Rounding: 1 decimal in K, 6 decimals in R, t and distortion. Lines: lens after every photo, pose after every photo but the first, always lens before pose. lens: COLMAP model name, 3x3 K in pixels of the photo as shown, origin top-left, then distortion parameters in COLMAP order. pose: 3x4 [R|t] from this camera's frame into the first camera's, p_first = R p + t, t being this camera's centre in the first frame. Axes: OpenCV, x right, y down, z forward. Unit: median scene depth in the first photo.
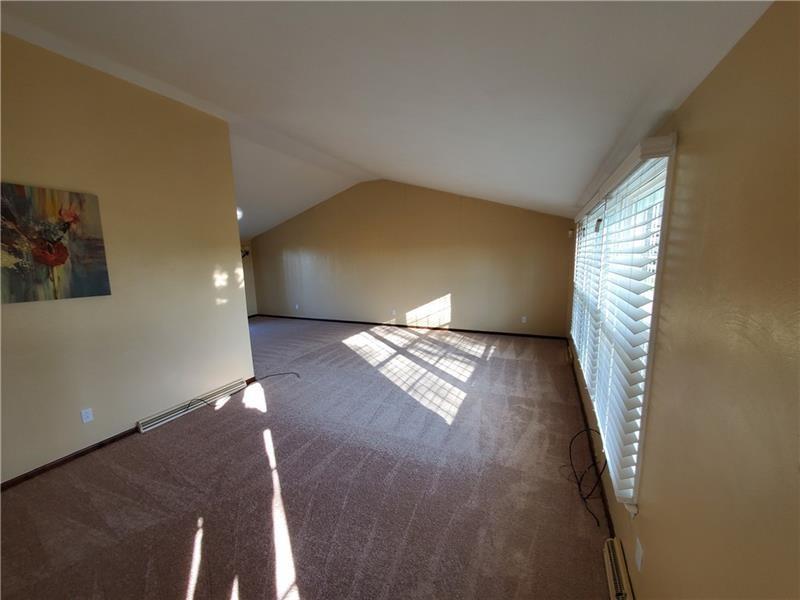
lens RADIAL K [[317.4, 0, 391.3], [0, 317.4, 302.2], [0, 0, 1]] dist [0.000967, -0.000001]
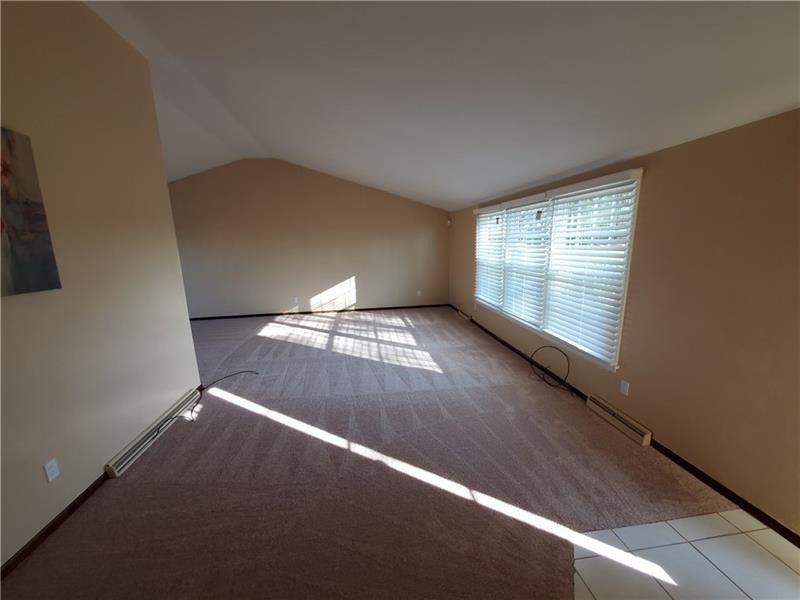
lens RADIAL K [[317.8, 0, 393.5], [0, 317.8, 302.0], [0, 0, 1]] dist [0.000011, 0.000089]
pose [[0.843864, -0.099490, 0.527253, -0.518710], [0.083280, 0.995036, 0.054470, 0.022026], [-0.530055, -0.002056, 0.847960, 0.042090]]
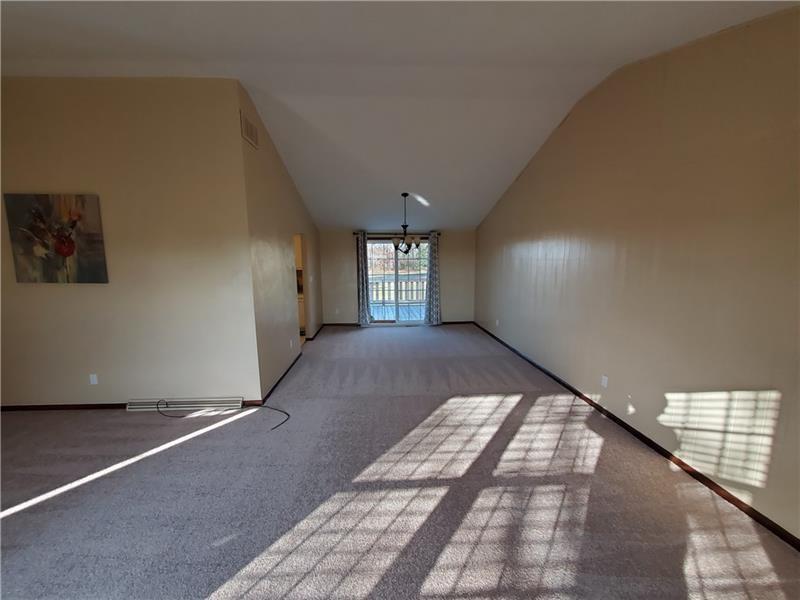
lens RADIAL K [[317.8, 0, 393.5], [0, 317.8, 302.0], [0, 0, 1]] dist [0.000011, 0.000089]
pose [[0.477220, 0.150838, -0.865742, 0.472751], [-0.131702, 0.986309, 0.099247, -0.163936], [0.868859, 0.066658, 0.490552, 1.073787]]
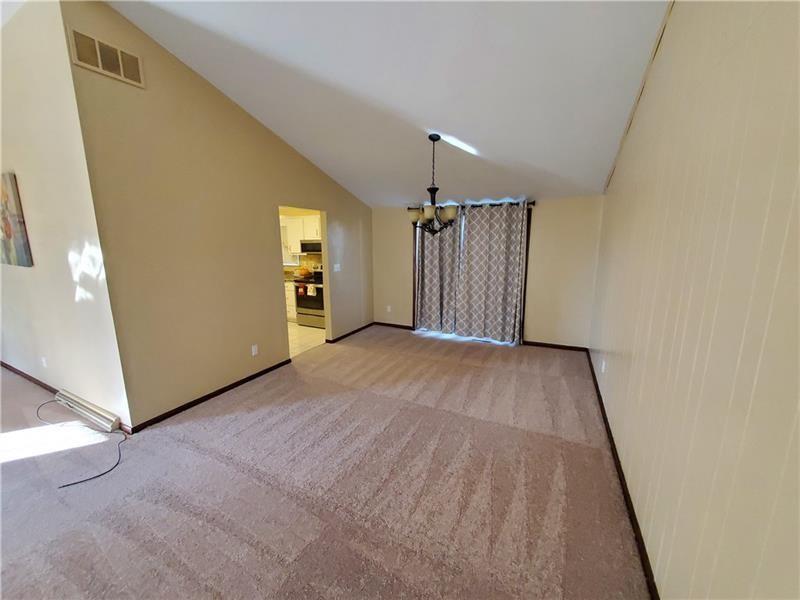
lens RADIAL K [[317.8, 0, 393.5], [0, 317.8, 302.0], [0, 0, 1]] dist [0.000011, 0.000089]
pose [[-0.026008, 0.209272, -0.977511, 0.126876], [-0.132449, 0.968500, 0.210867, -0.239988], [0.990849, 0.134955, 0.002530, 1.790226]]
